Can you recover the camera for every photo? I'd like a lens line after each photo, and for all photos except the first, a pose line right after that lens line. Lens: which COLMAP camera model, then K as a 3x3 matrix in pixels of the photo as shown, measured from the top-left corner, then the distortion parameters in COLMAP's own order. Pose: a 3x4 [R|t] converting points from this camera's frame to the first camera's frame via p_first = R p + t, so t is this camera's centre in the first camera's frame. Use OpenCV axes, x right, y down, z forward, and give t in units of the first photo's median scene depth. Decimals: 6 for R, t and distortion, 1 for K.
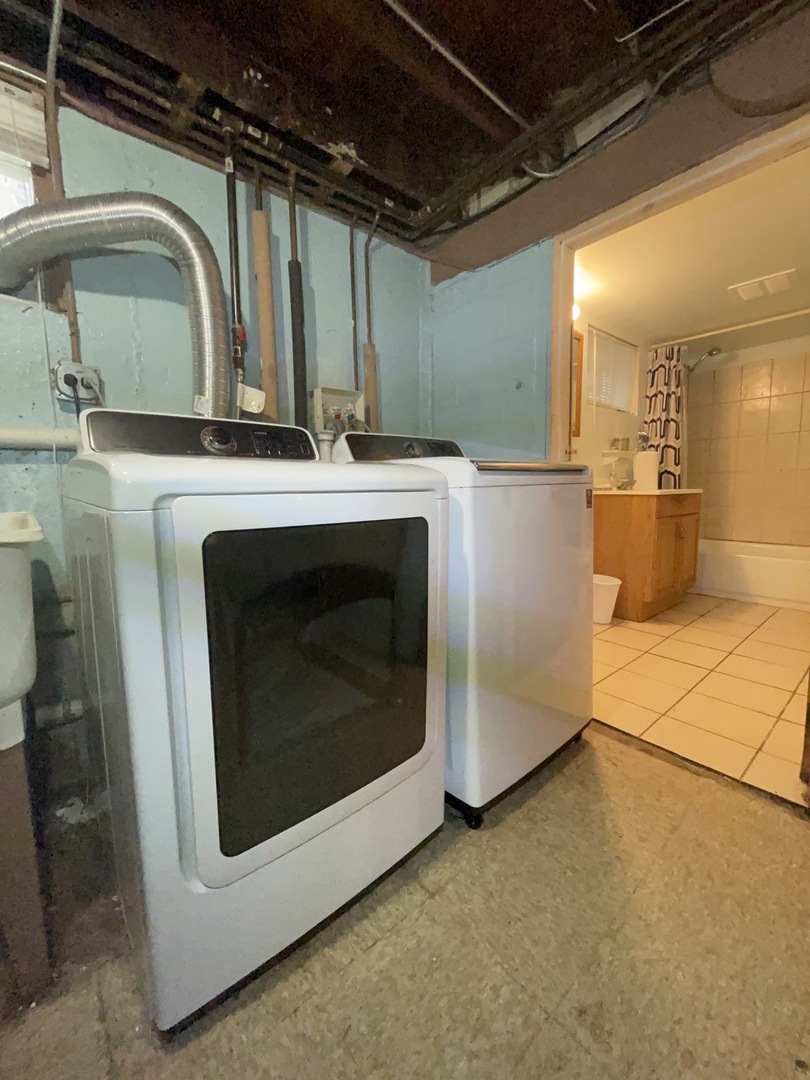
lens RADIAL K [[437.4, 0, 407.0], [0, 437.4, 536.8], [0, 0, 1]] dist [-0.002310, -0.000360]
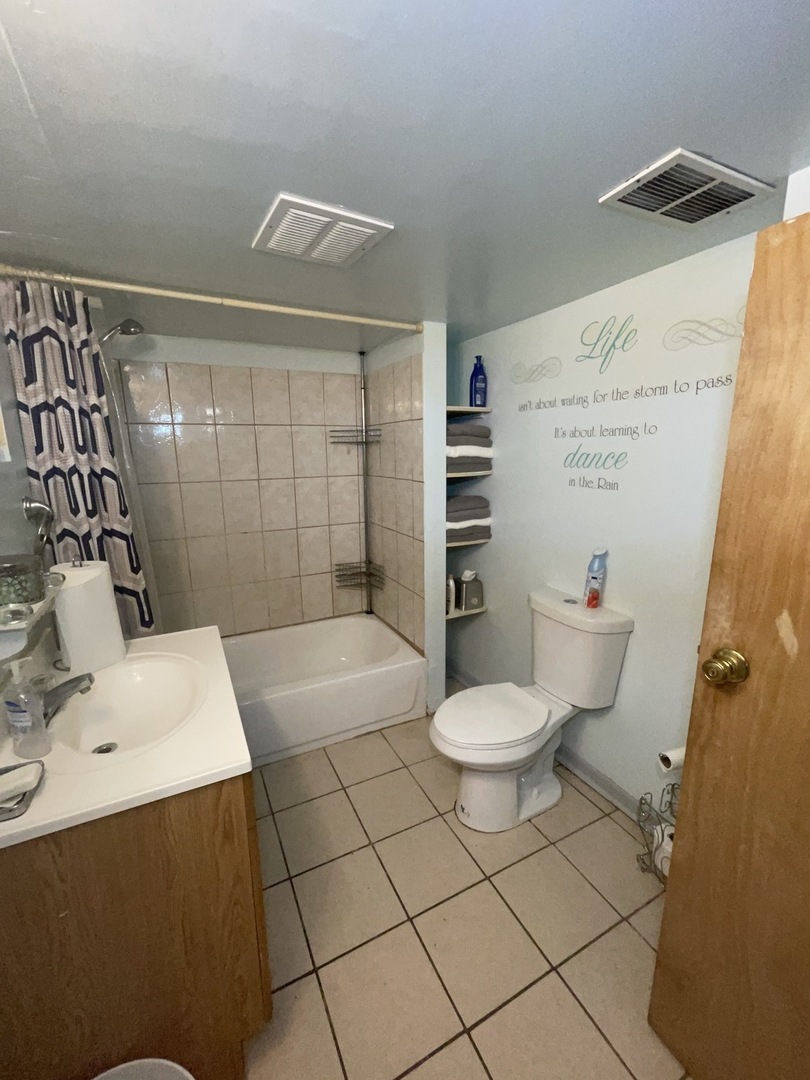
lens RADIAL K [[437.4, 0, 405.1], [0, 437.4, 542.0], [0, 0, 1]] dist [-0.002310, -0.000360]
pose [[0.220117, -0.185347, 0.957703, 0.247436], [0.112712, 0.980039, 0.163764, -0.236946], [-0.968940, 0.071897, 0.236614, 0.616355]]
